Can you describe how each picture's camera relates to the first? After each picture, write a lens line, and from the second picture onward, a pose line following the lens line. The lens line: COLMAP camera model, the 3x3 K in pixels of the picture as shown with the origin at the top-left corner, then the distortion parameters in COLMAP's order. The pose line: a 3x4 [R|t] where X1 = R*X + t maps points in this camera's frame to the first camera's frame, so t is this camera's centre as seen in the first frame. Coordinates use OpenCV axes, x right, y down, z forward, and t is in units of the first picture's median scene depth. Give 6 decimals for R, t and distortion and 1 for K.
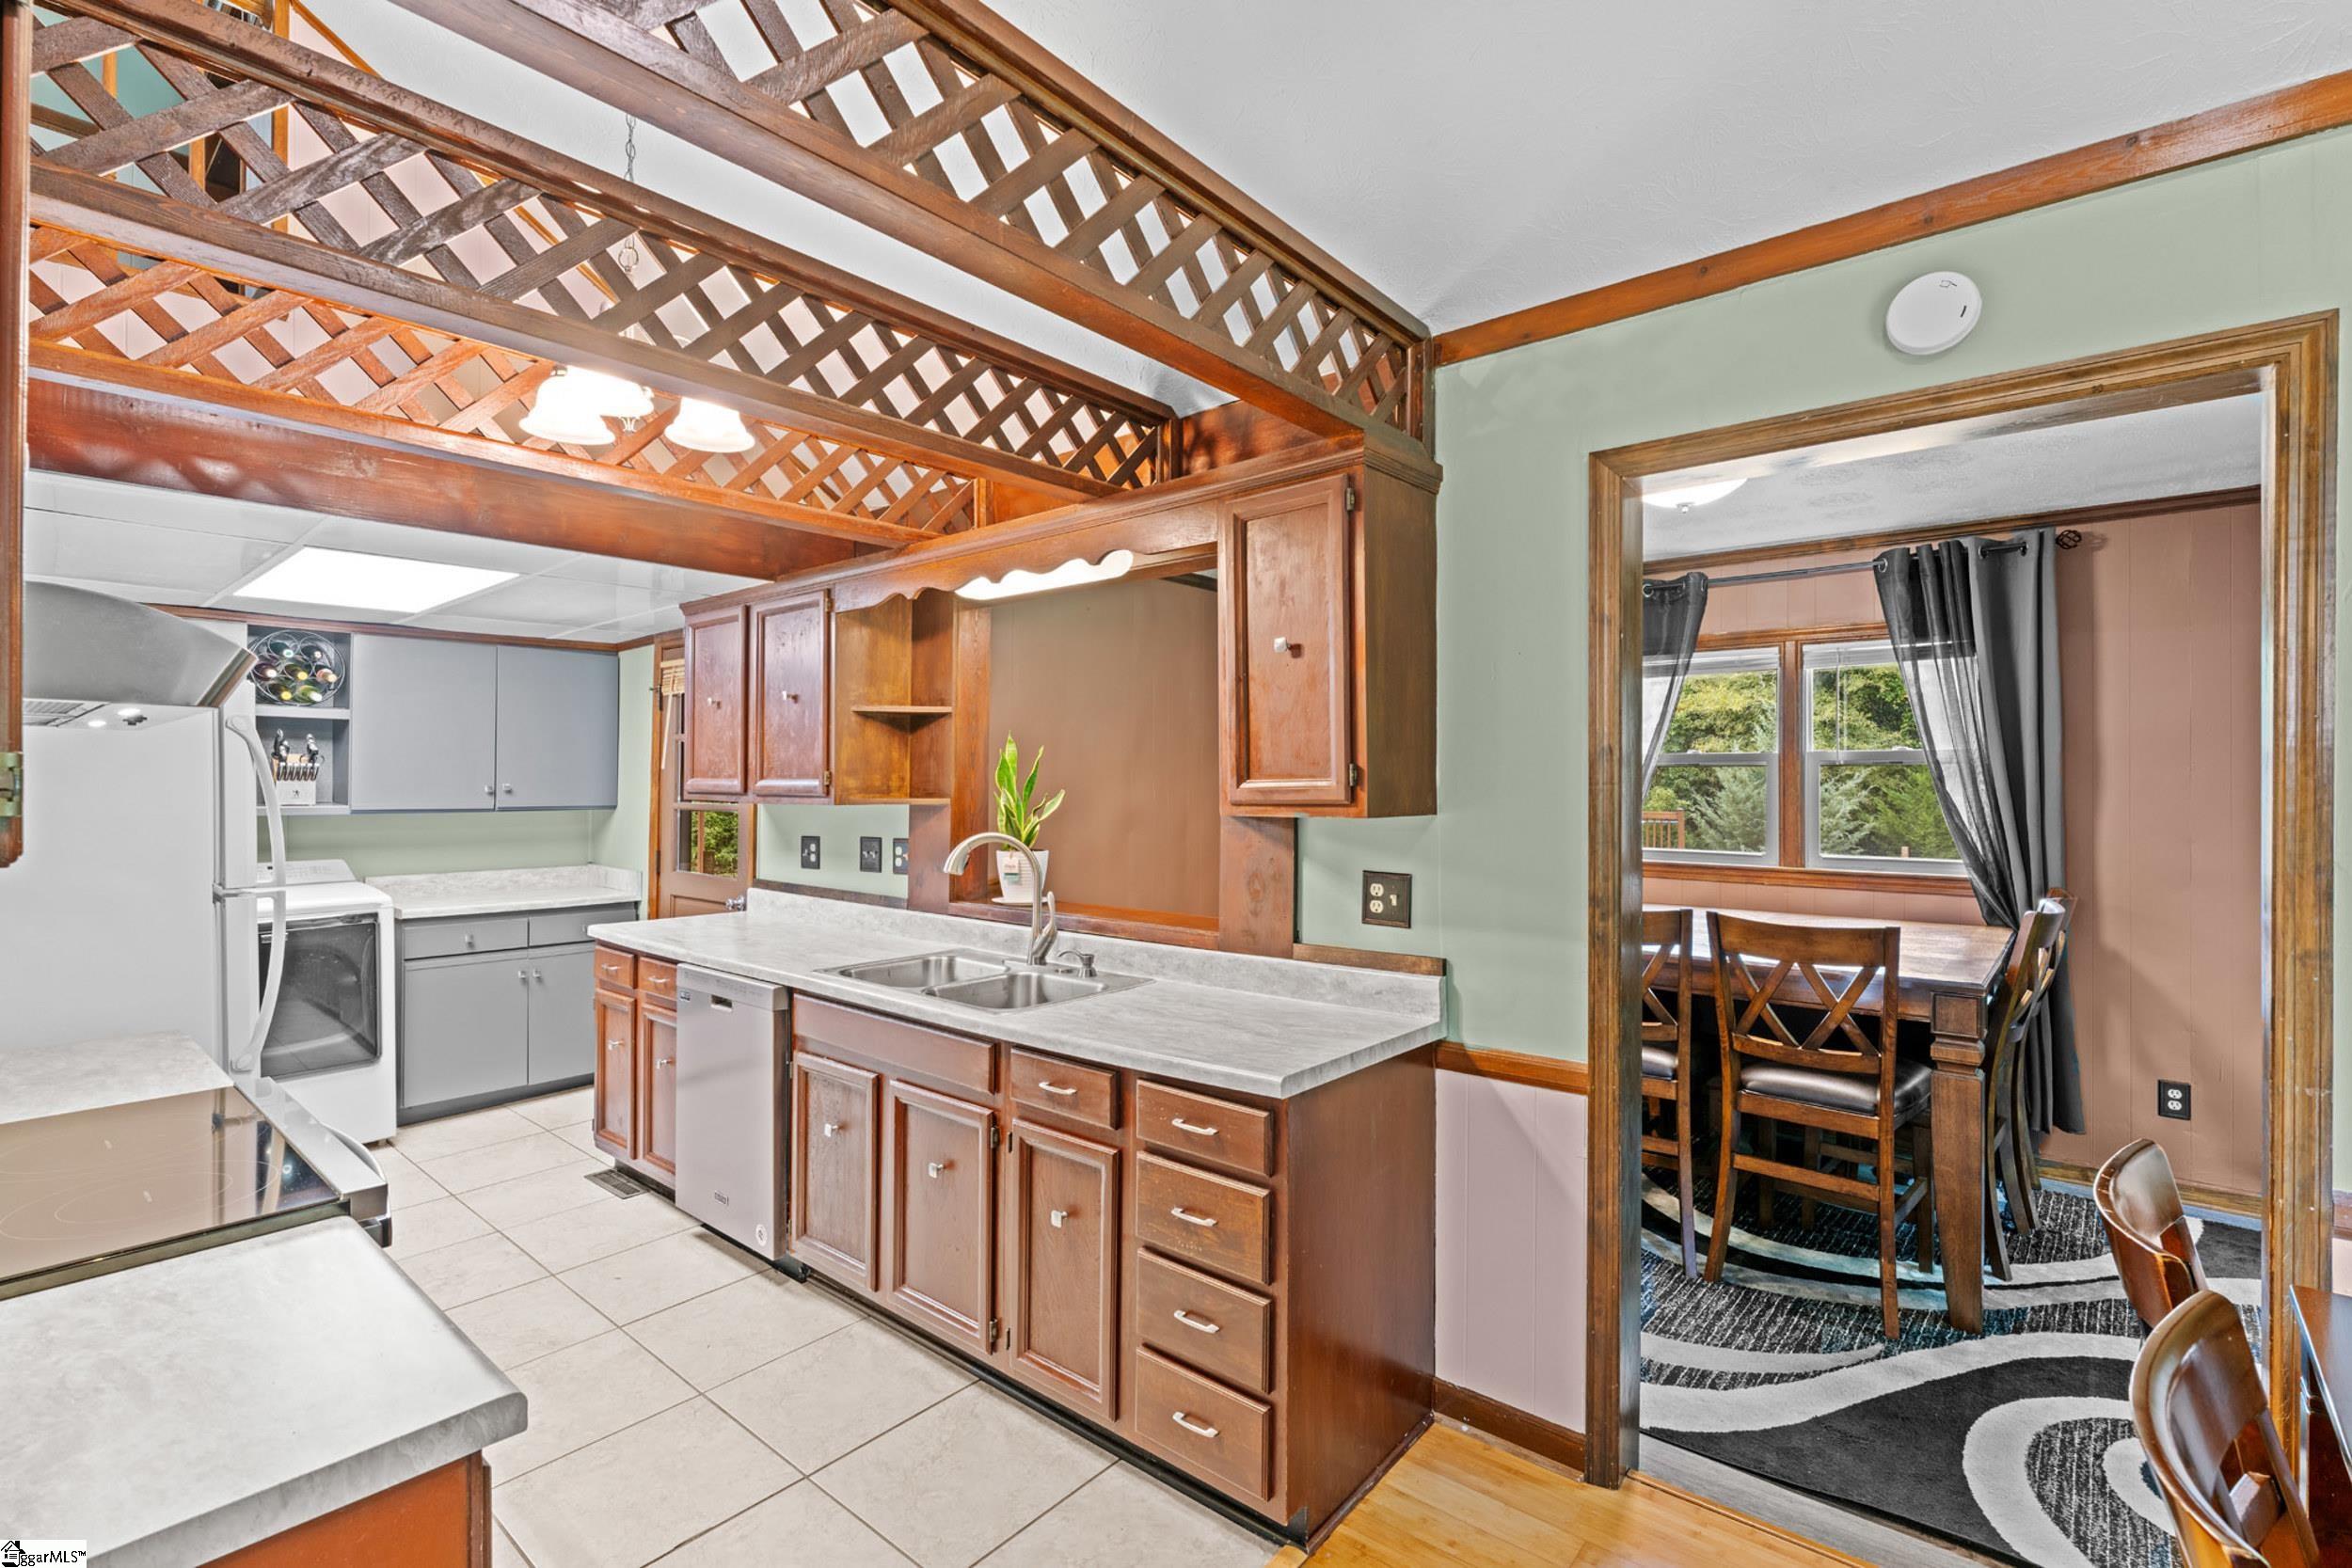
lens RADIAL K [[1059.8, 0, 1182.9], [0, 1059.8, 770.9], [0, 0, 1]] dist [0.000492, 0.000515]
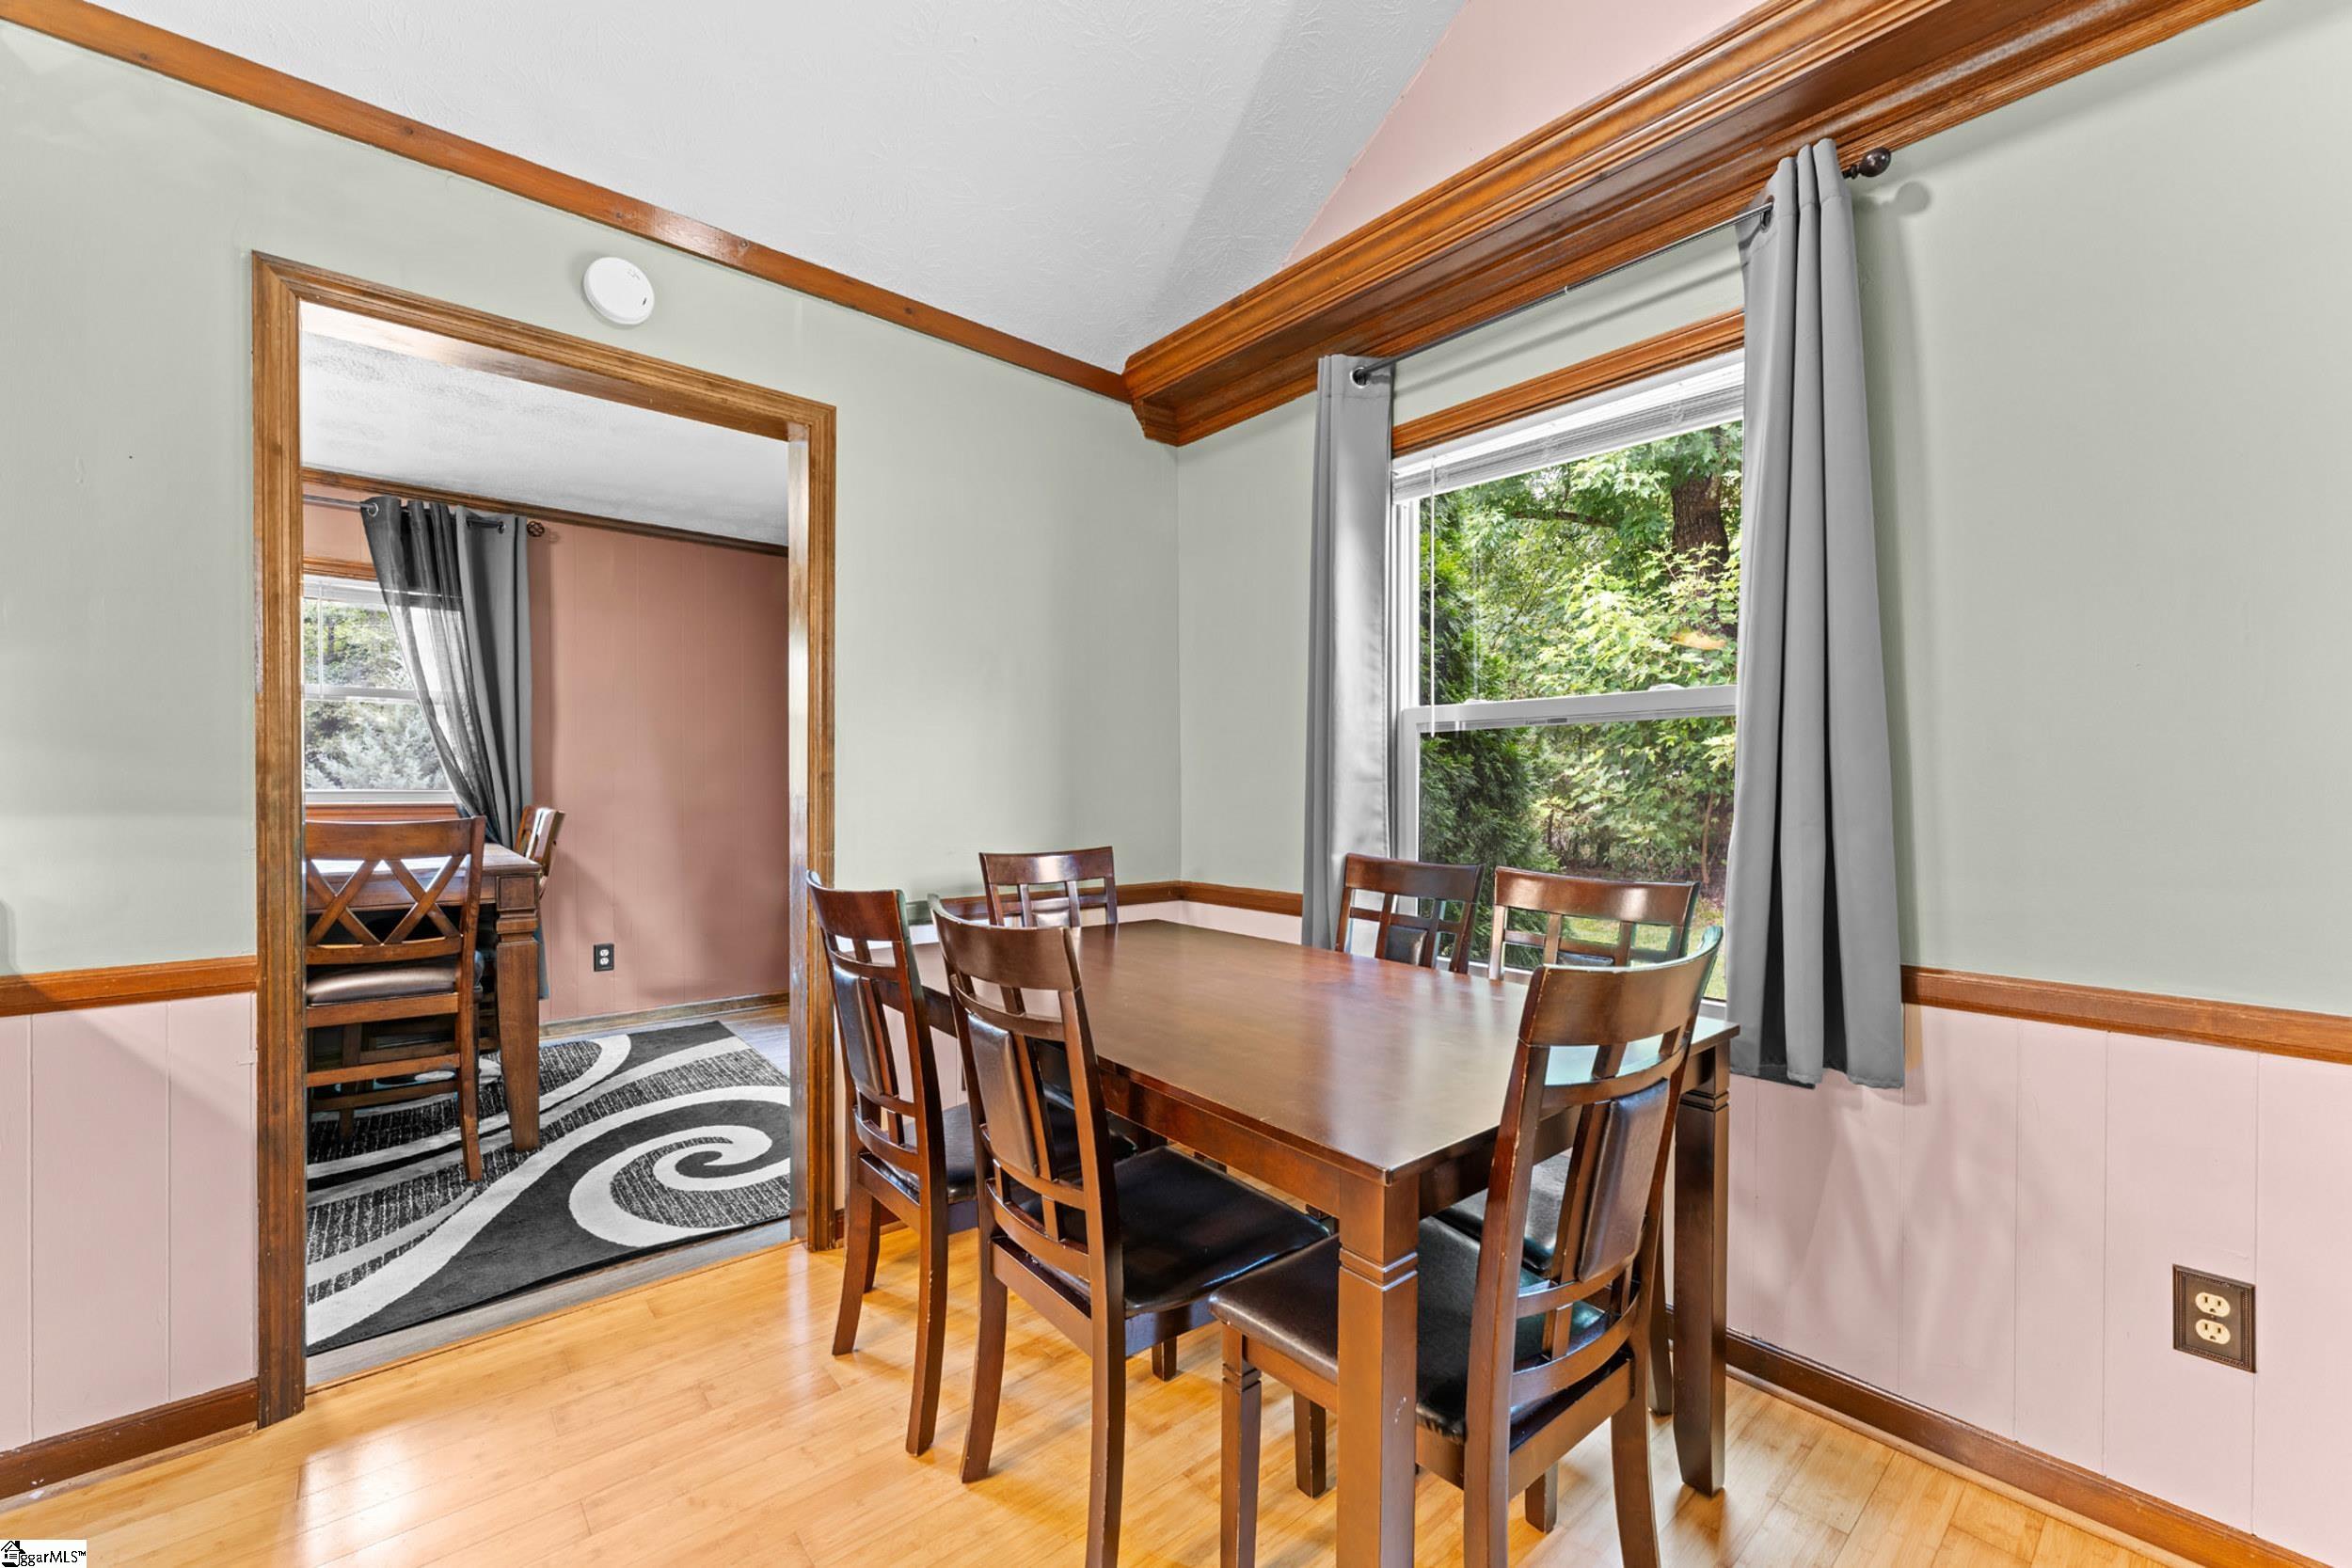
lens RADIAL K [[947.1, 0, 1166.4], [0, 947.1, 780.6], [0, 0, 1]] dist [0.000725, -0.000462]
pose [[0.173689, 0.000477, 0.984800, -0.190138], [-0.014301, 0.999896, 0.002038, 0.091278], [-0.984697, -0.014437, 0.173678, 0.099983]]
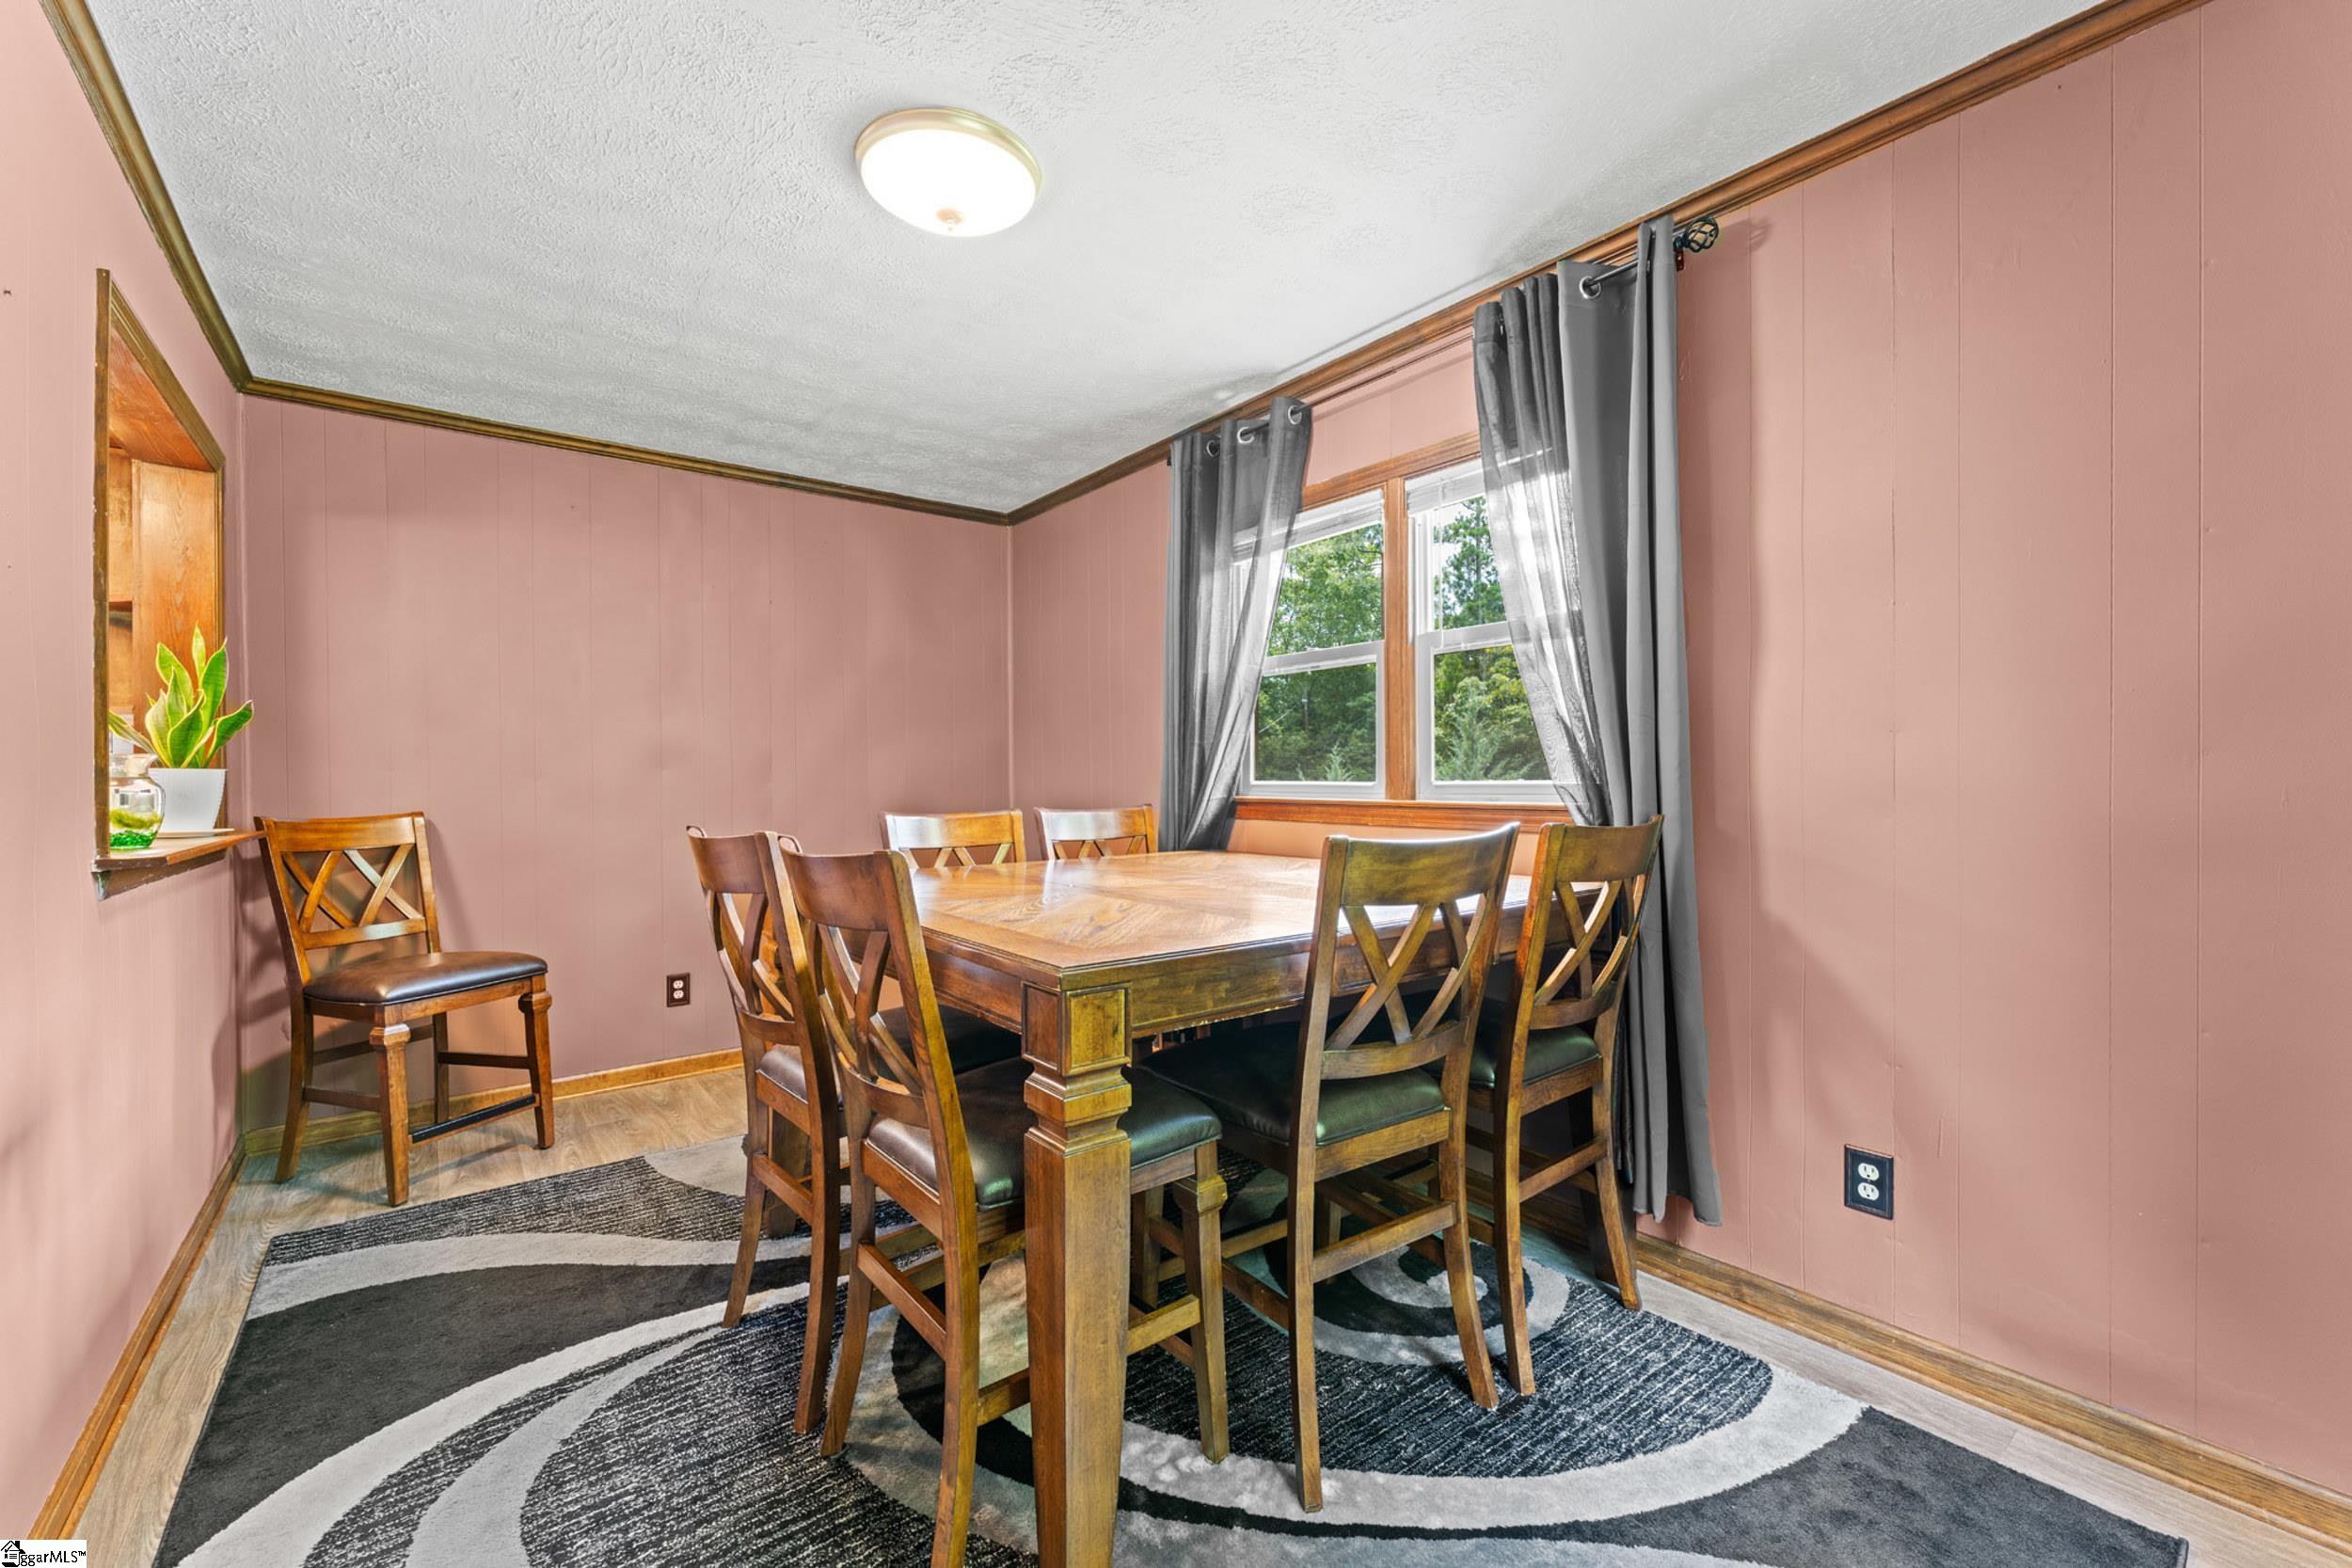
lens RADIAL K [[947.1, 0, 1166.4], [0, 947.1, 780.6], [0, 0, 1]] dist [0.000725, -0.000462]
pose [[0.977755, -0.012234, -0.209392, 0.889102], [0.016132, 0.999727, 0.016916, 0.103471], [0.209128, -0.019918, 0.977685, 0.560034]]
